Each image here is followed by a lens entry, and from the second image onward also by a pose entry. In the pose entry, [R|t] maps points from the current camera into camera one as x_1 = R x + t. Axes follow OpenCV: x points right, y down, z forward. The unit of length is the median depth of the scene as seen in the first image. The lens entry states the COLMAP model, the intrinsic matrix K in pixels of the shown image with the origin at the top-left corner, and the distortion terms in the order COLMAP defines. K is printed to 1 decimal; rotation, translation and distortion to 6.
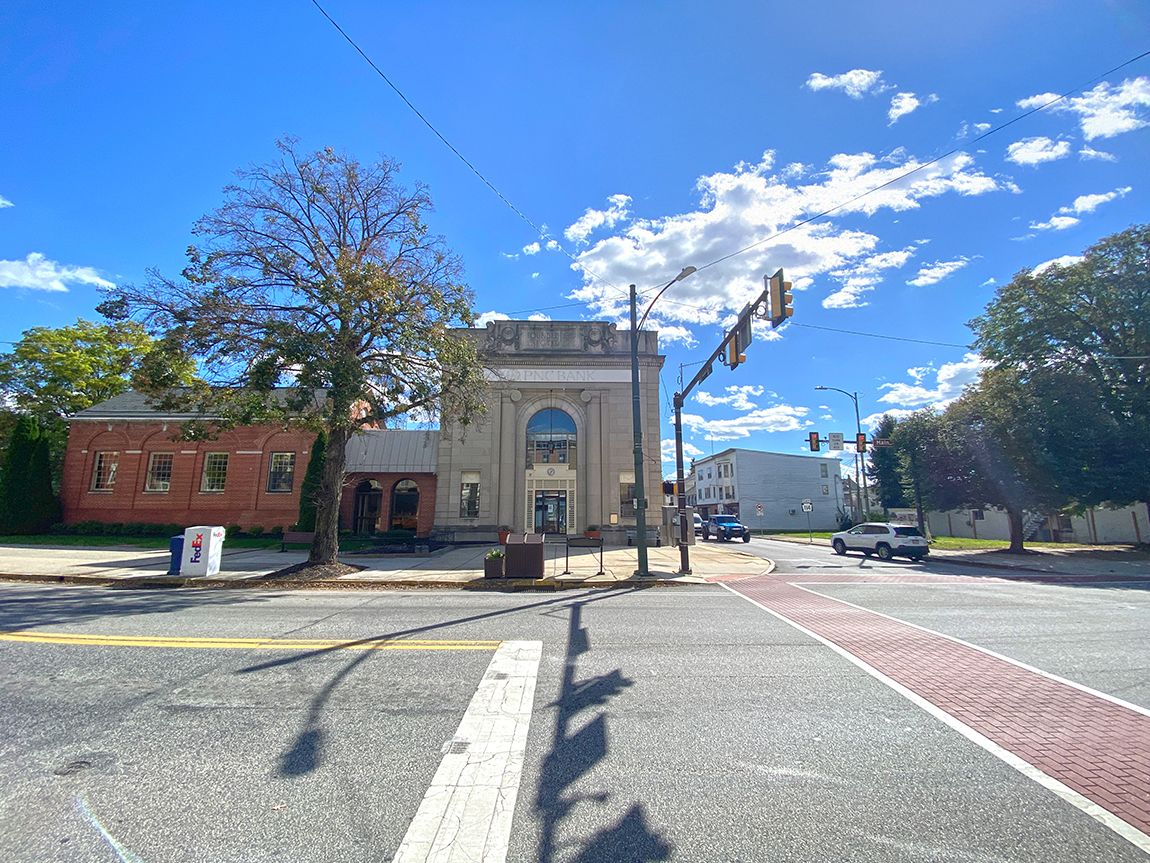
lens RADIAL K [[450.4, 0, 570.8], [0, 450.4, 438.7], [0, 0, 1]] dist [-0.001199, -0.000663]
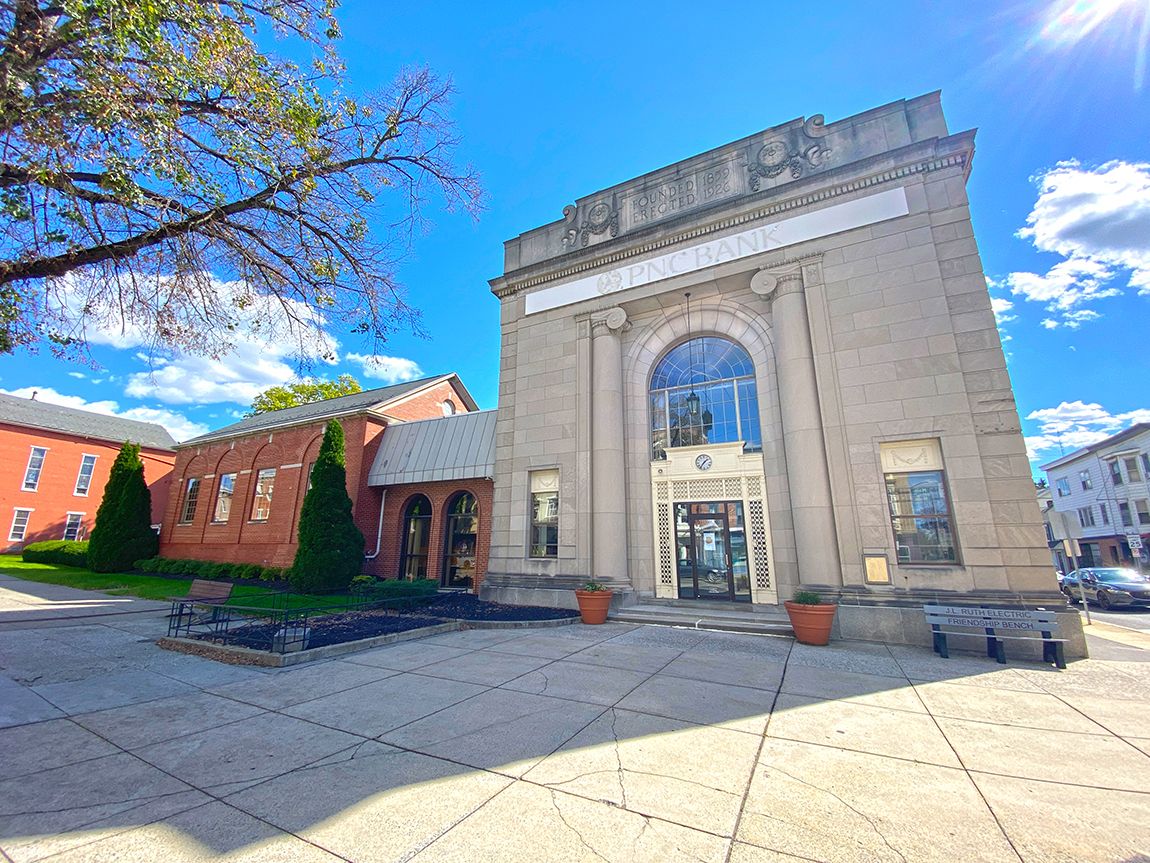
lens RADIAL K [[450.4, 0, 570.8], [0, 450.4, 438.7], [0, 0, 1]] dist [-0.001199, -0.000663]
pose [[0.889423, -0.102357, -0.445476, 0.045266], [0.063061, 0.992763, -0.102202, 0.089216], [0.452713, 0.062808, 0.889441, 0.523130]]
